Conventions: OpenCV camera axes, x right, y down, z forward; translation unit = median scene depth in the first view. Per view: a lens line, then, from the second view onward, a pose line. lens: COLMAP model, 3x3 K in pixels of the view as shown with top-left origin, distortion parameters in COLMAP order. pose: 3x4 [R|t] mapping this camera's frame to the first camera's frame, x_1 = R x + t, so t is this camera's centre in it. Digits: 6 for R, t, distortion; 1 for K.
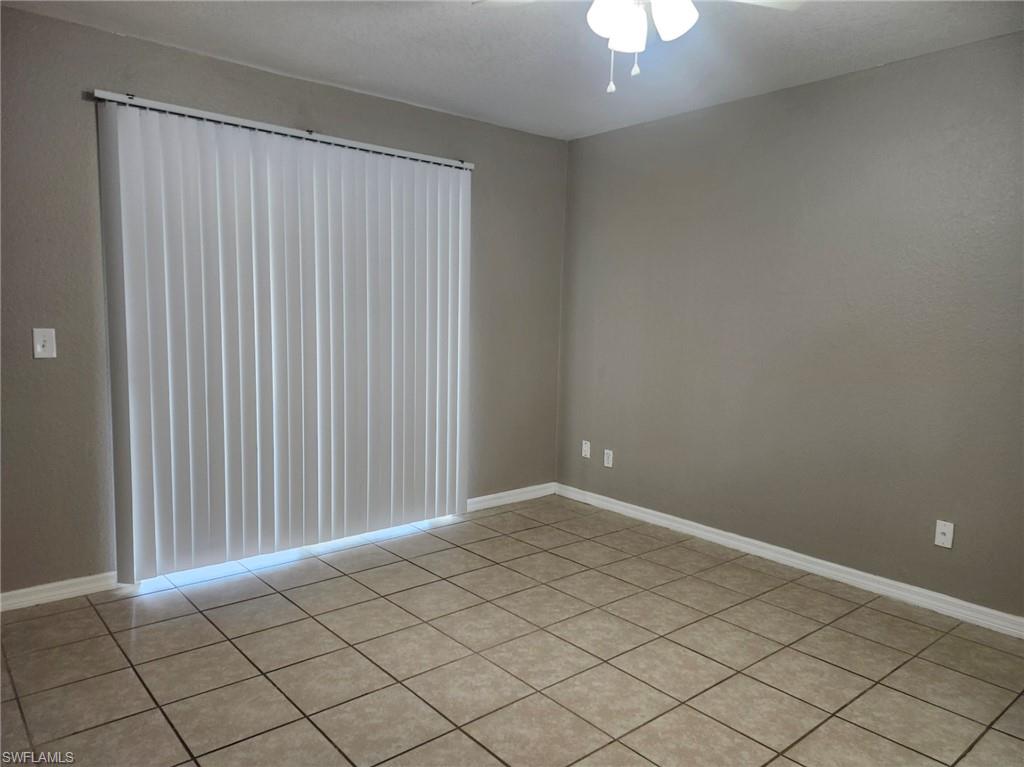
lens RADIAL K [[705.5, 0, 505.6], [0, 705.5, 383.9], [0, 0, 1]] dist [0.066478, -0.002824]
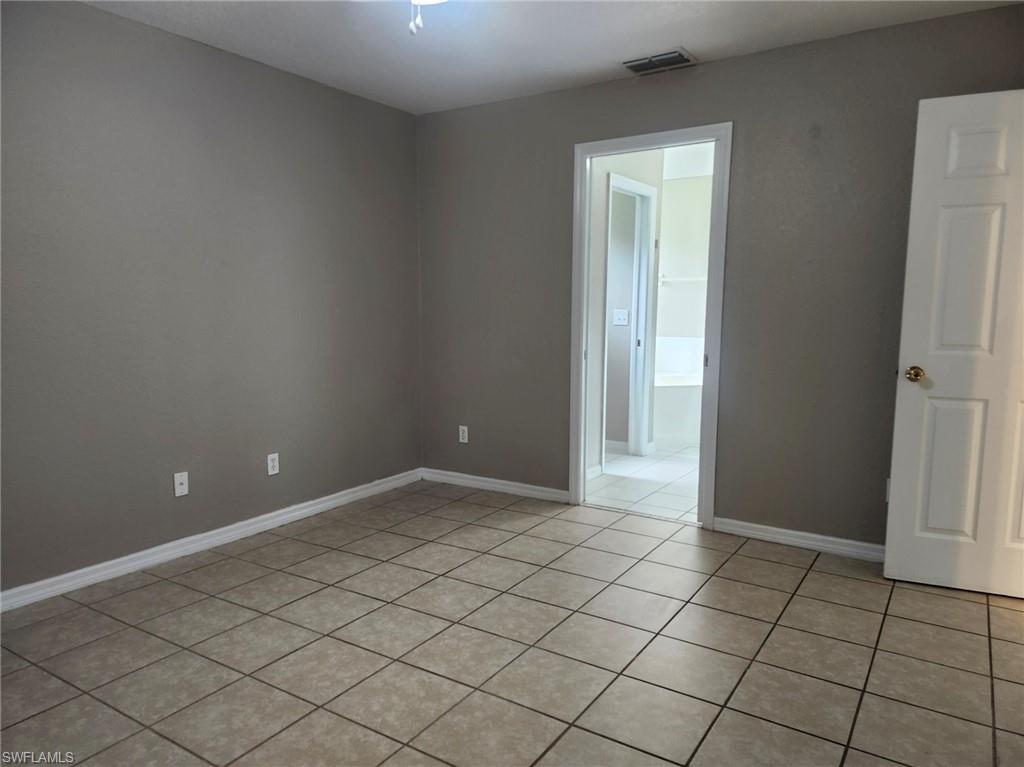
lens RADIAL K [[705.5, 0, 505.6], [0, 705.5, 383.9], [0, 0, 1]] dist [0.066478, -0.002824]
pose [[-0.286973, -0.121867, 0.950155, -0.600026], [0.080278, 0.985326, 0.150624, -0.070693], [-0.954569, 0.119502, -0.272979, 0.905177]]
